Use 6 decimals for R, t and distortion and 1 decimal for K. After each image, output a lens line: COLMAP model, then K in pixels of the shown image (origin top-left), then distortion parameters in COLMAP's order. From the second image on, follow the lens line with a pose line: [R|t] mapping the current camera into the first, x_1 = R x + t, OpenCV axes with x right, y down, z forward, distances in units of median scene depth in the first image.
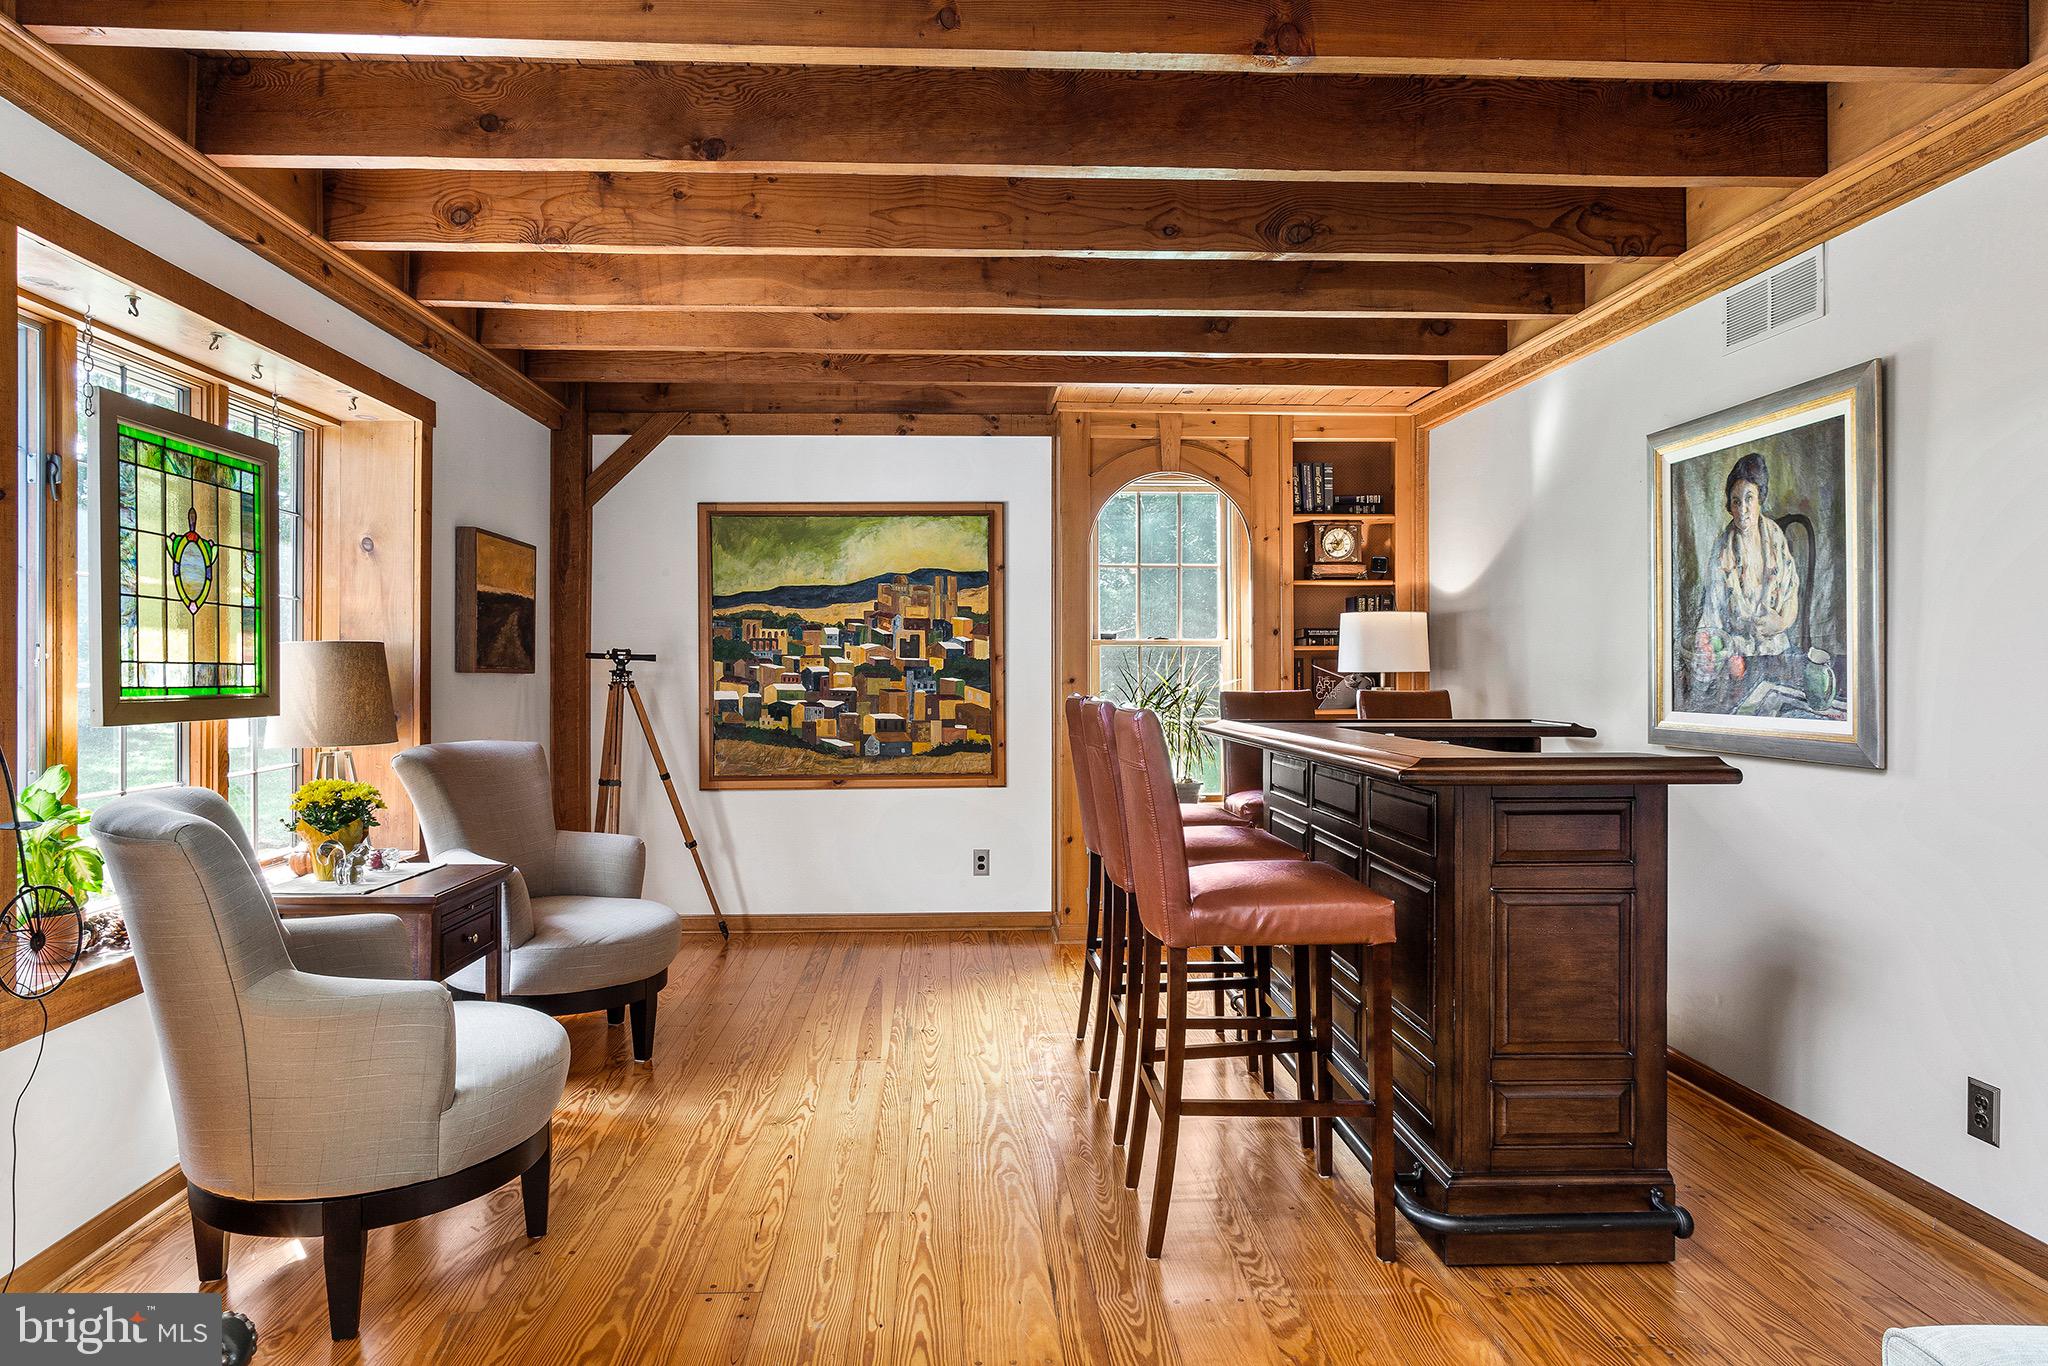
lens RADIAL K [[1181.8, 0, 1029.0], [0, 1181.8, 677.4], [0, 0, 1]] dist [-0.008911, 0.006328]
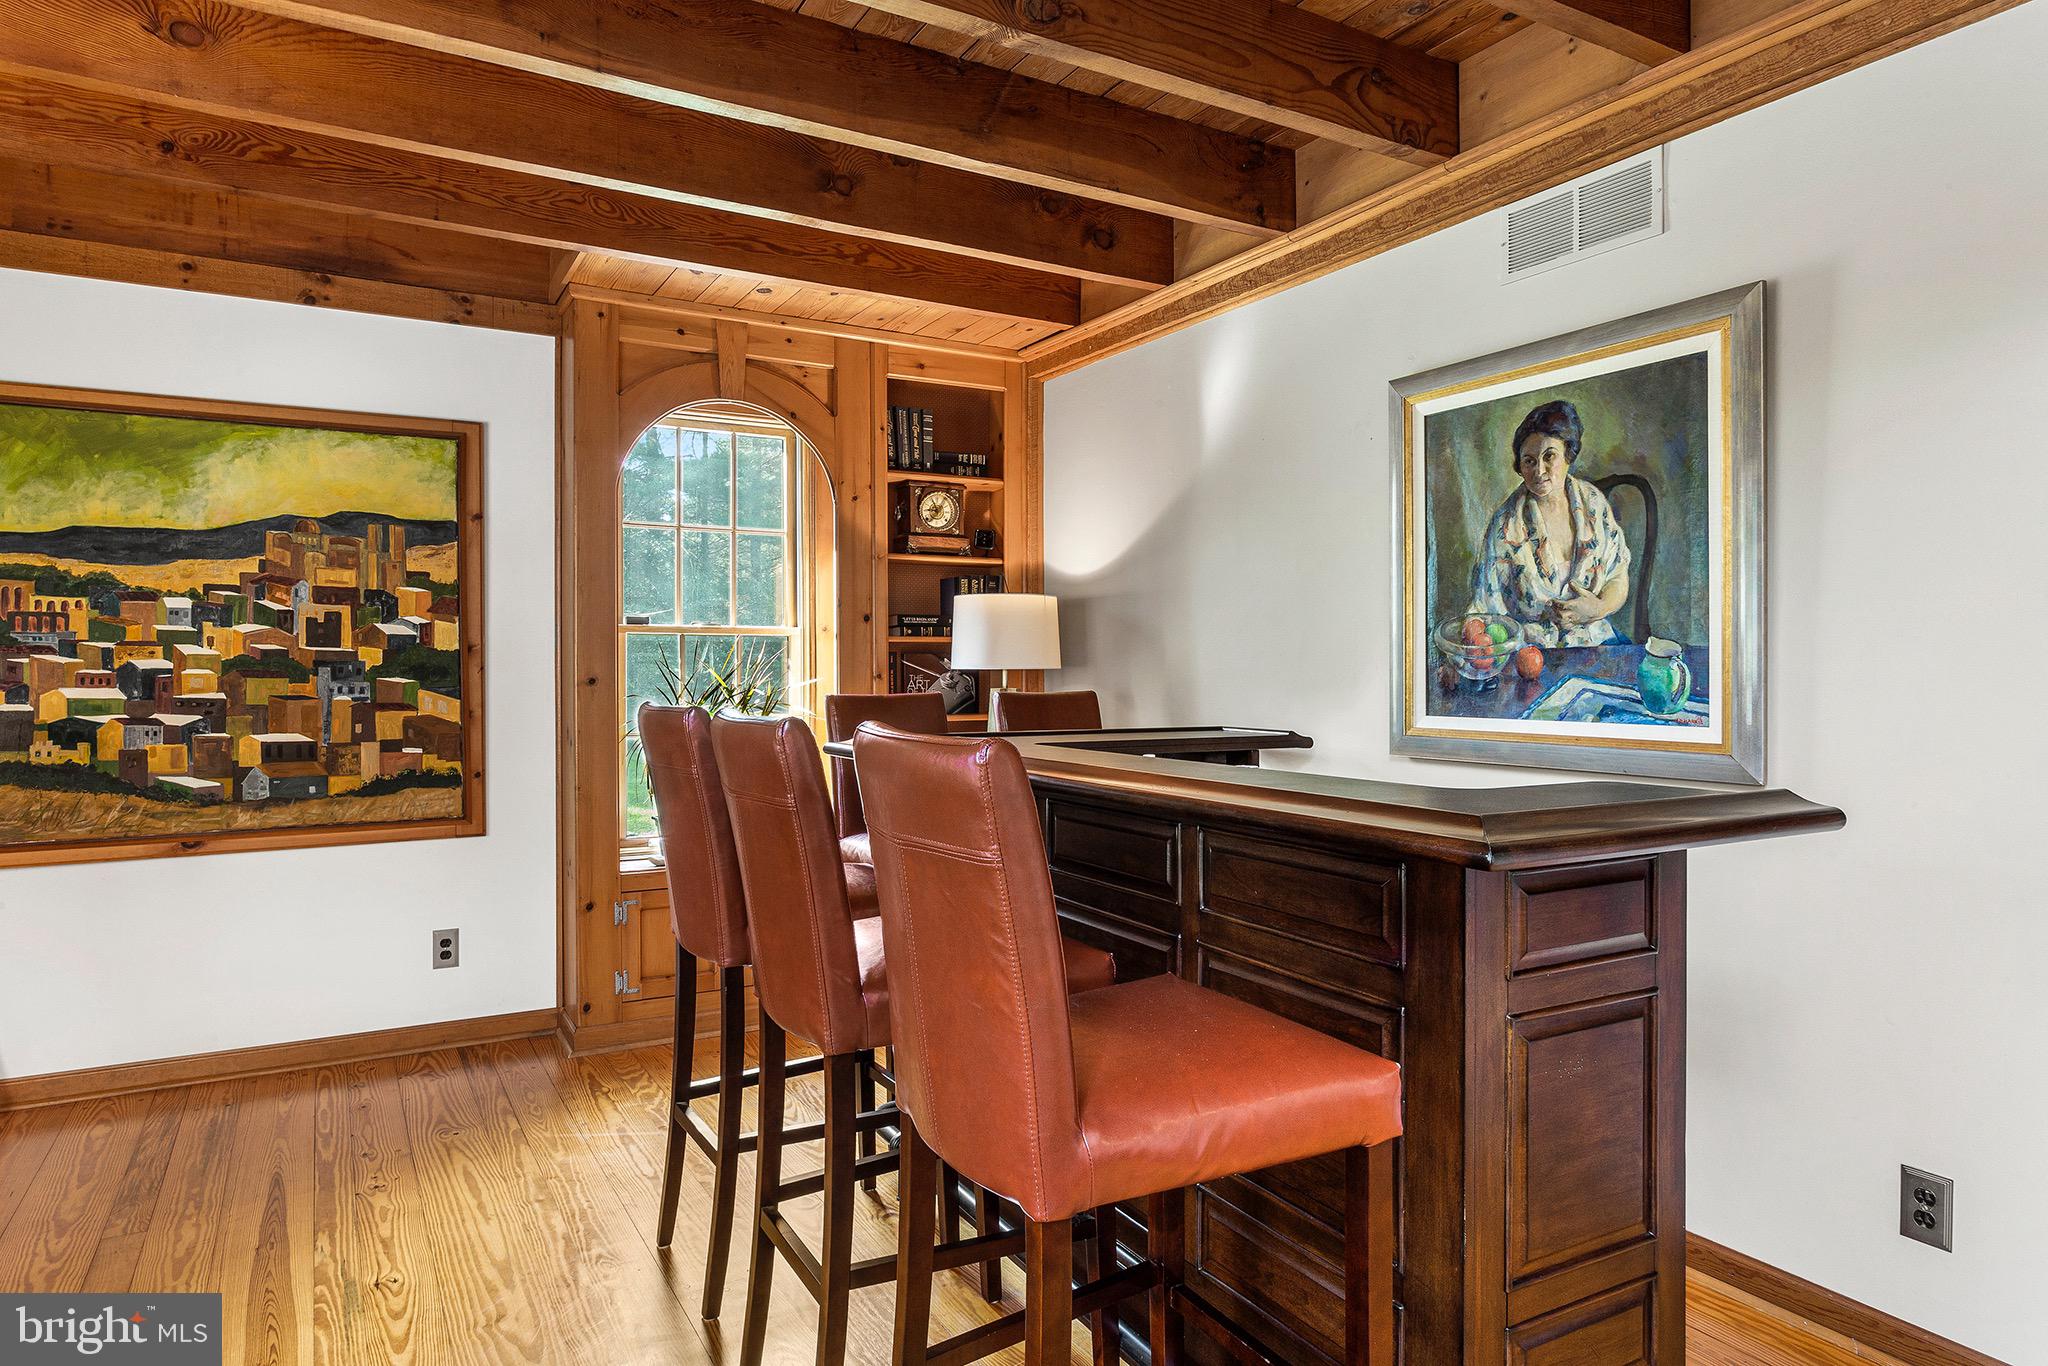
lens RADIAL K [[1181.8, 0, 1036.7], [0, 1181.8, 677.3], [0, 0, 1]] dist [-0.008911, 0.006328]
pose [[0.891273, -0.002316, 0.453462, -0.047888], [0.002152, 0.999997, 0.000878, 0.000362], [-0.453463, 0.000193, 0.891275, 0.256066]]
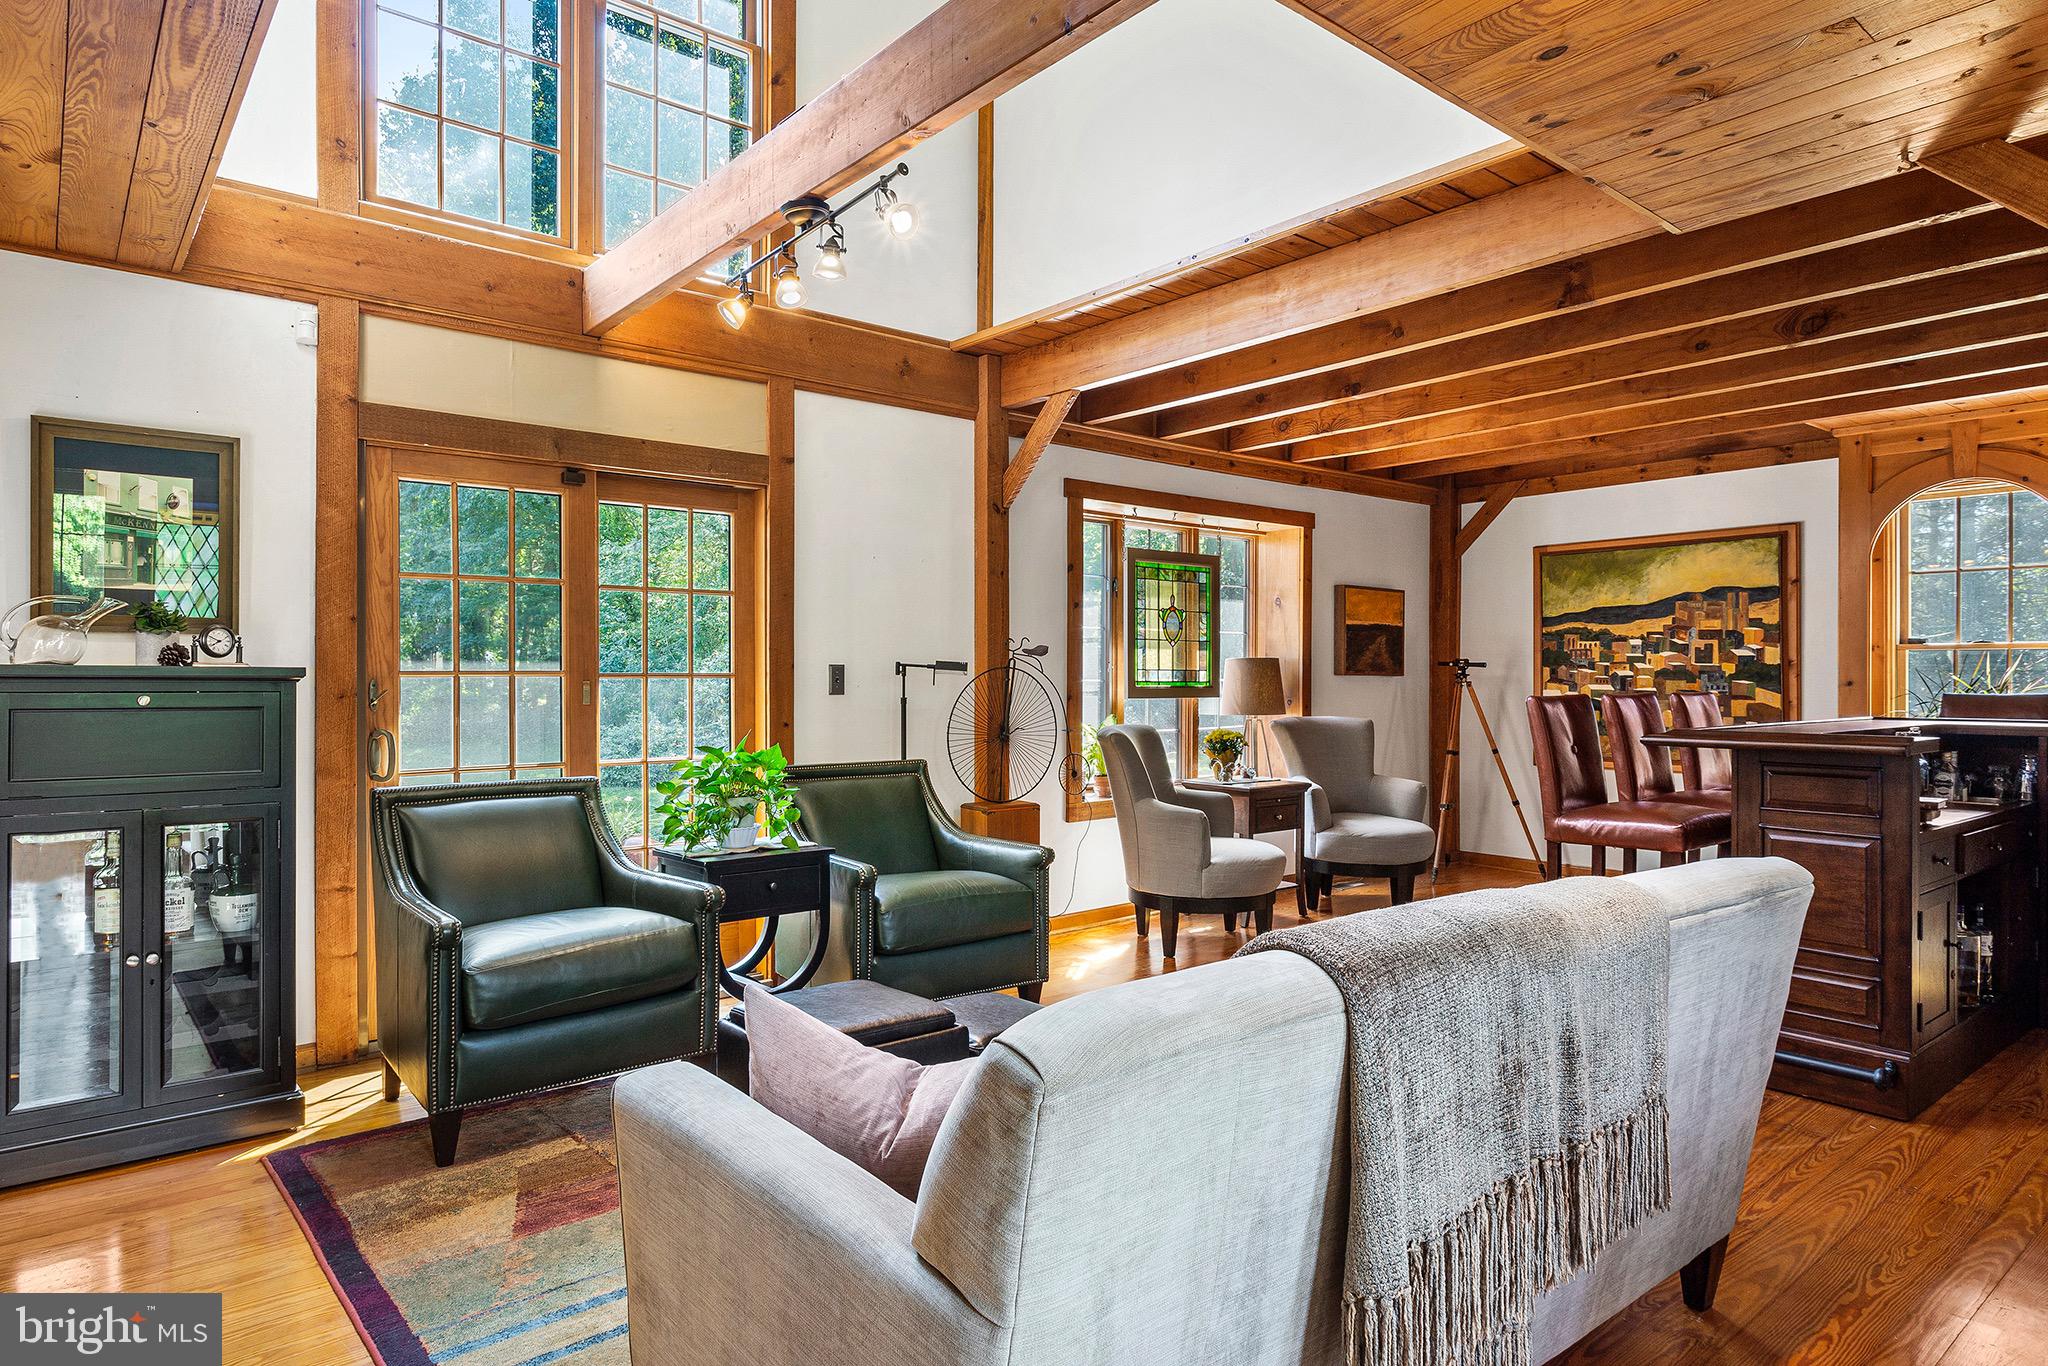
lens RADIAL K [[1181.8, 0, 1016.7], [0, 1181.8, 680.9], [0, 0, 1]] dist [-0.008911, 0.006328]
pose [[0.599149, 0.004806, -0.800623, 0.454182], [-0.005925, 0.999981, 0.001568, 0.003204], [0.800616, 0.003804, 0.599166, -0.265599]]
